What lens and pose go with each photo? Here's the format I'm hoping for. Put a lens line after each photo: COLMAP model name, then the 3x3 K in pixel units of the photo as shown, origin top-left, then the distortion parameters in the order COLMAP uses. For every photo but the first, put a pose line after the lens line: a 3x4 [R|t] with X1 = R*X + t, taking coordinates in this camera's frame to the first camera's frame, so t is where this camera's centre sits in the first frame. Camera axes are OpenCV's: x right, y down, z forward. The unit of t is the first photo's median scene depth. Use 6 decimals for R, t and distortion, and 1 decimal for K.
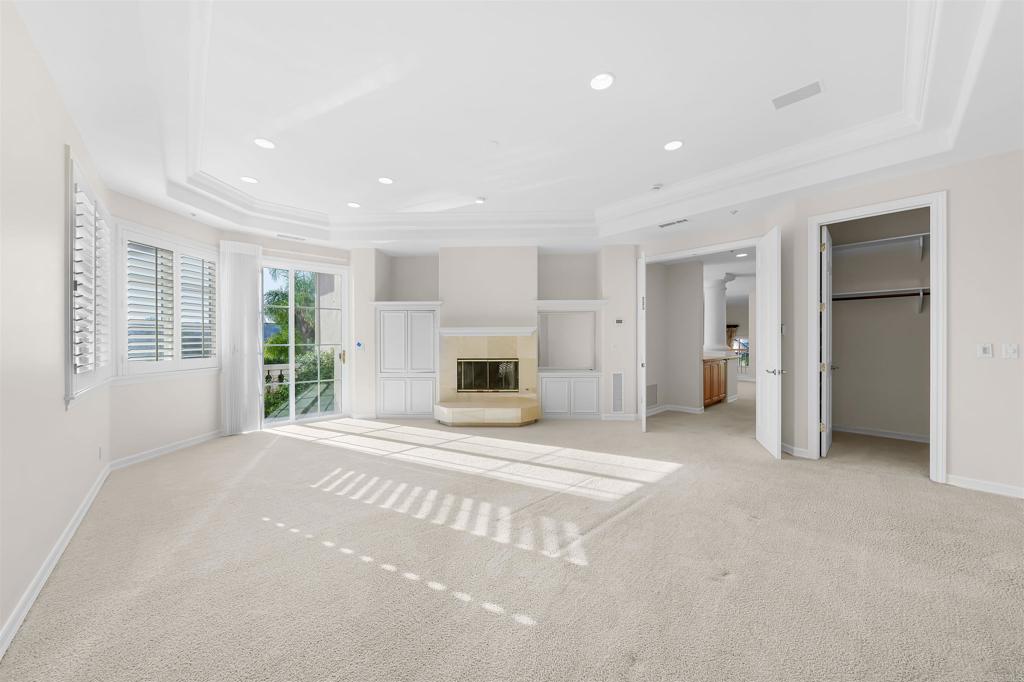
lens RADIAL K [[350.6, 0, 512.0], [0, 350.6, 341.0], [0, 0, 1]] dist [-0.047491, 0.000006]
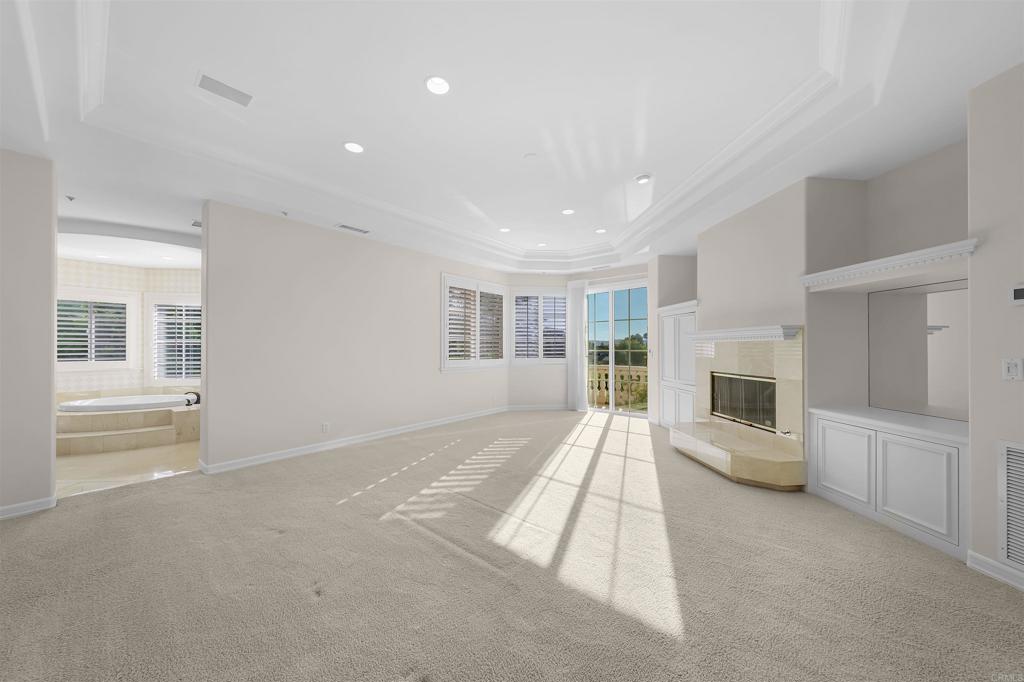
lens RADIAL K [[343.6, 0, 512.0], [0, 343.6, 341.0], [0, 0, 1]] dist [-0.000102, -0.000006]
pose [[0.105434, -0.014912, -0.994315, 0.690549], [-0.002432, 0.999881, -0.015254, -0.003750], [0.994423, 0.004026, 0.105385, 0.600379]]
